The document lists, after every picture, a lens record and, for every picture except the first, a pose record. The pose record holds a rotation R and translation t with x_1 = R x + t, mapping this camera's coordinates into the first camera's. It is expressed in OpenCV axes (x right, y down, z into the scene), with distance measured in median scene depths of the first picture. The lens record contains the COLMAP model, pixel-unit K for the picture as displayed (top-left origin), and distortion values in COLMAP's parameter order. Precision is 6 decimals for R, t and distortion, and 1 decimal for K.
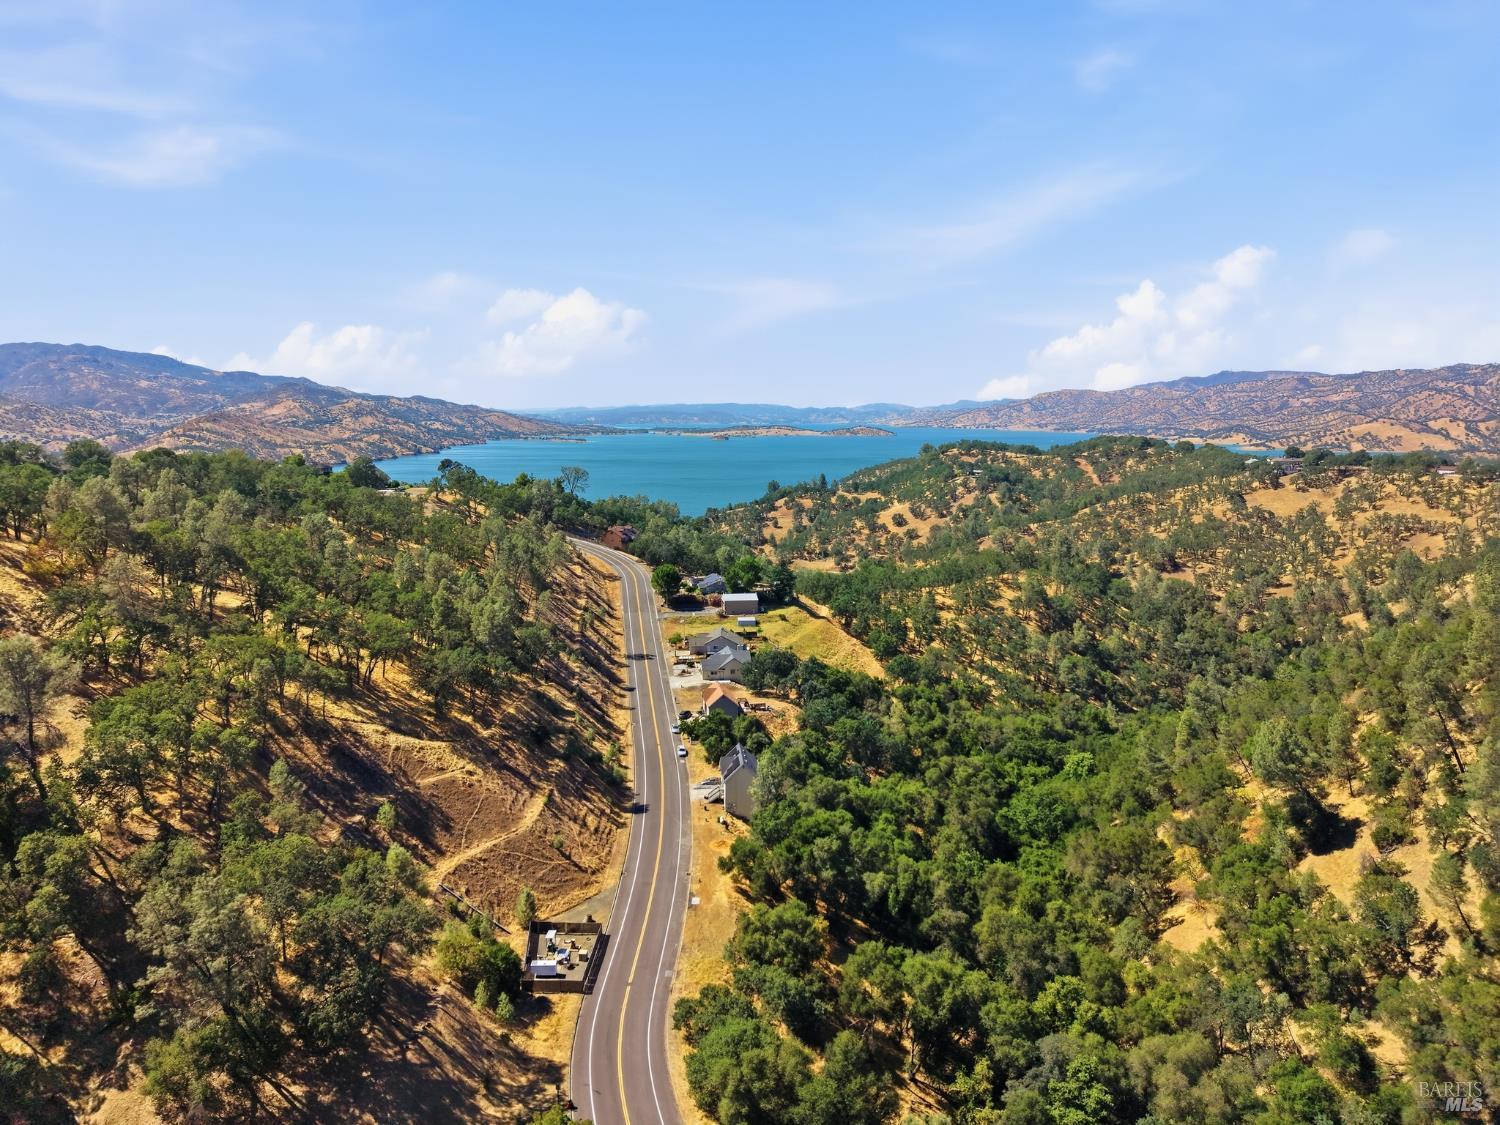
lens RADIAL K [[987.3, 0, 750.0], [0, 987.3, 562.5], [0, 0, 1]] dist [0.099464, -0.201432]
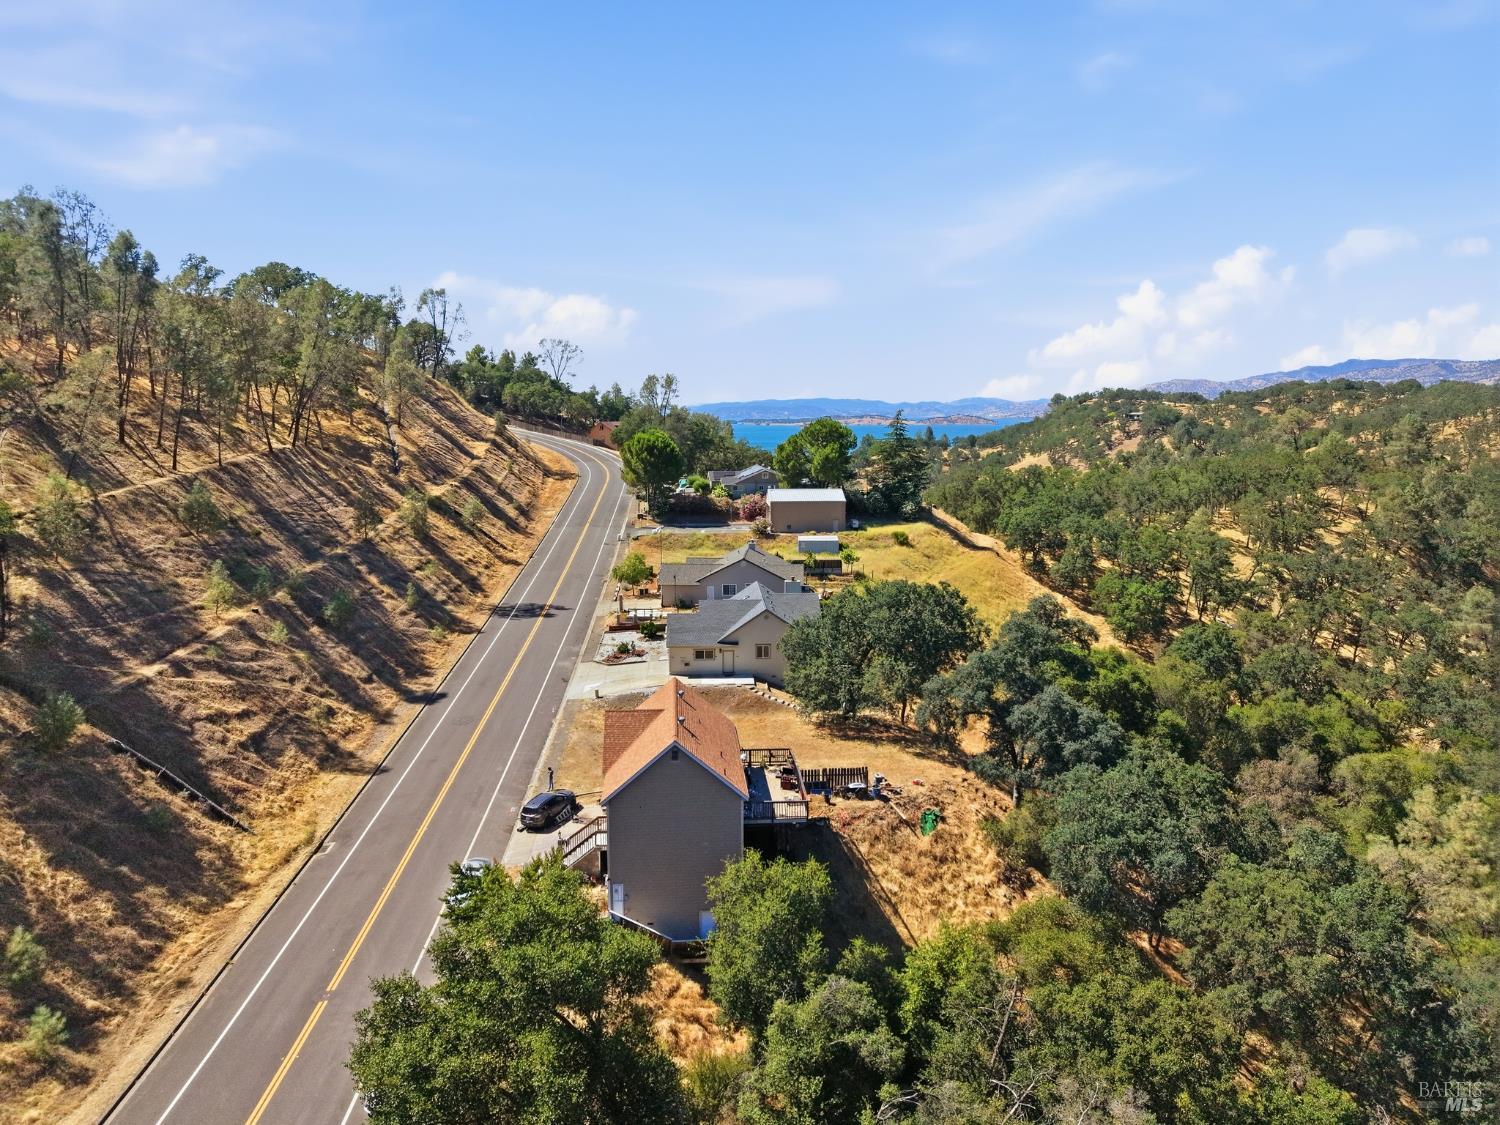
lens RADIAL K [[1004.4, 0, 750.0], [0, 1004.4, 562.5], [0, 0, 1]] dist [0.026100, -0.025096]
pose [[0.995968, 0.011495, -0.088966, 0.005802], [-0.011206, 0.999930, 0.003747, 0.065175], [0.089003, -0.002735, 0.996028, 0.546957]]
